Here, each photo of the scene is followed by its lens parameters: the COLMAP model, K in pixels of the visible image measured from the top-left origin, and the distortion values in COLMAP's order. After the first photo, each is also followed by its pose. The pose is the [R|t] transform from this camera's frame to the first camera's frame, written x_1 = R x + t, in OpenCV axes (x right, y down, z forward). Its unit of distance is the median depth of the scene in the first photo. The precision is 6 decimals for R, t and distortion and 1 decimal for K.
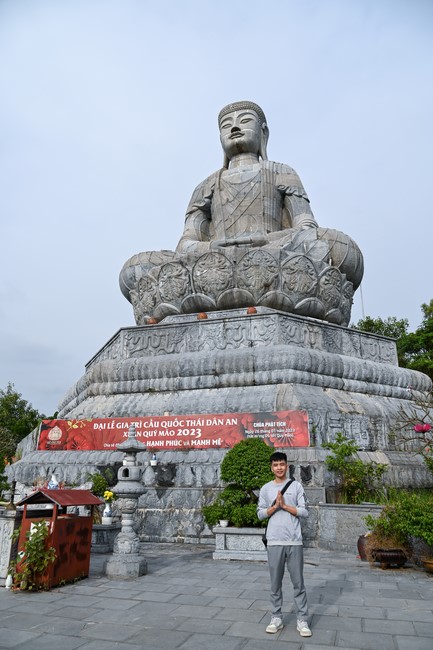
lens RADIAL K [[436.9, 0, 216.5], [0, 436.9, 325.0], [0, 0, 1]] dist [-0.001491, -0.000311]
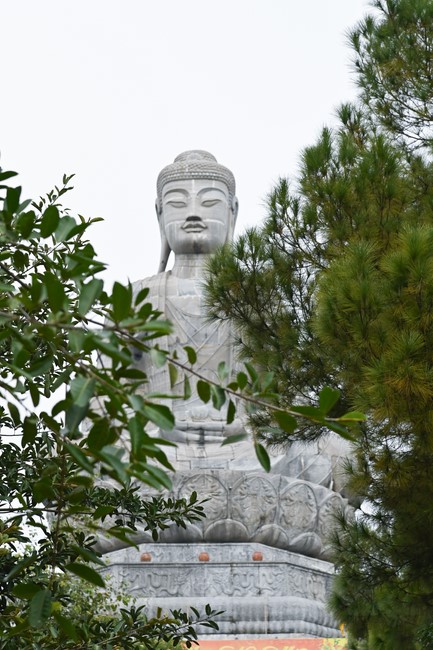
lens RADIAL K [[2305.7, 0, 216.5], [0, 2305.7, 325.0], [0, 0, 1]] dist [0.091736, 1.665434]
pose [[0.958746, 0.088526, 0.270128, -1.249094], [-0.089744, 0.995934, -0.007864, -0.429918], [-0.269725, -0.016703, 0.962792, -3.389264]]
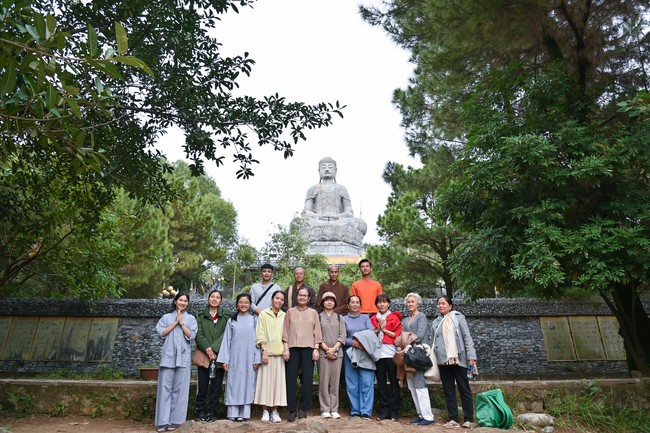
lens RADIAL K [[436.9, 0, 325.0], [0, 436.9, 216.5], [0, 0, 1]] dist [-0.001491, -0.000311]
pose [[0.961605, 0.099653, 0.255706, -1.000641], [-0.095887, 0.995021, -0.027185, -0.139836], [-0.257142, 0.001622, 0.966372, -2.559453]]
